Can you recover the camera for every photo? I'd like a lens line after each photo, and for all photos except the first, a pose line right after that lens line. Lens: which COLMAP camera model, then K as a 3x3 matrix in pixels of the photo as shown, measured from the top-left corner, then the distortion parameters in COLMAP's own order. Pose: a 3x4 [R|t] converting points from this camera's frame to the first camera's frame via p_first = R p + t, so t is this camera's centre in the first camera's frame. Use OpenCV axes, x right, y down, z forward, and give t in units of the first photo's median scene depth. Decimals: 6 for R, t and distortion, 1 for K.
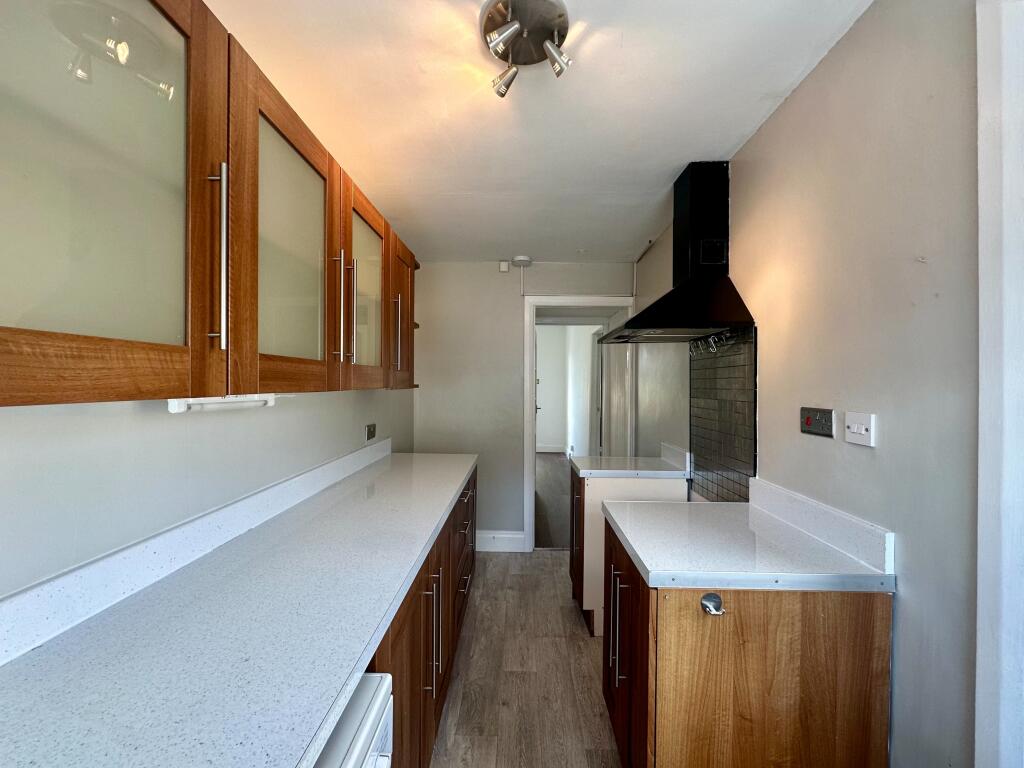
lens RADIAL K [[404.3, 0, 509.7], [0, 404.3, 383.7], [0, 0, 1]] dist [-0.000538, 0.000882]
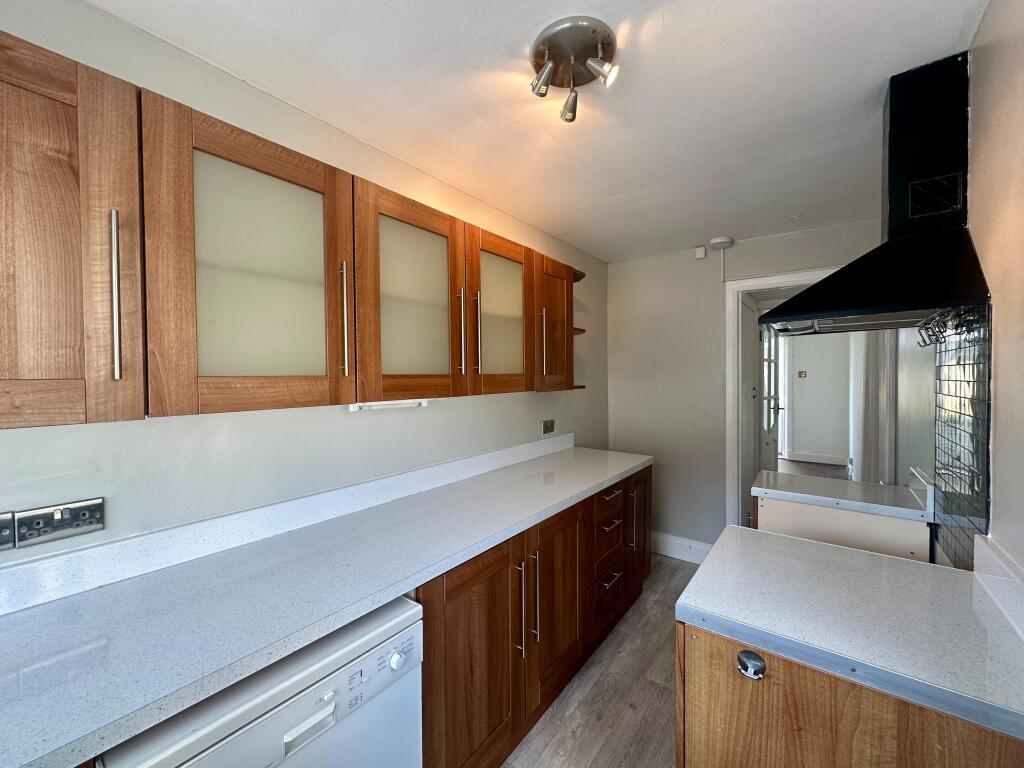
lens RADIAL K [[404.3, 0, 514.2], [0, 404.3, 383.9], [0, 0, 1]] dist [-0.000538, 0.000882]
pose [[0.813123, 0.000555, -0.582091, 0.504378], [0.011454, 0.999791, 0.016954, -0.045761], [0.581979, -0.020453, 0.812947, 0.041979]]
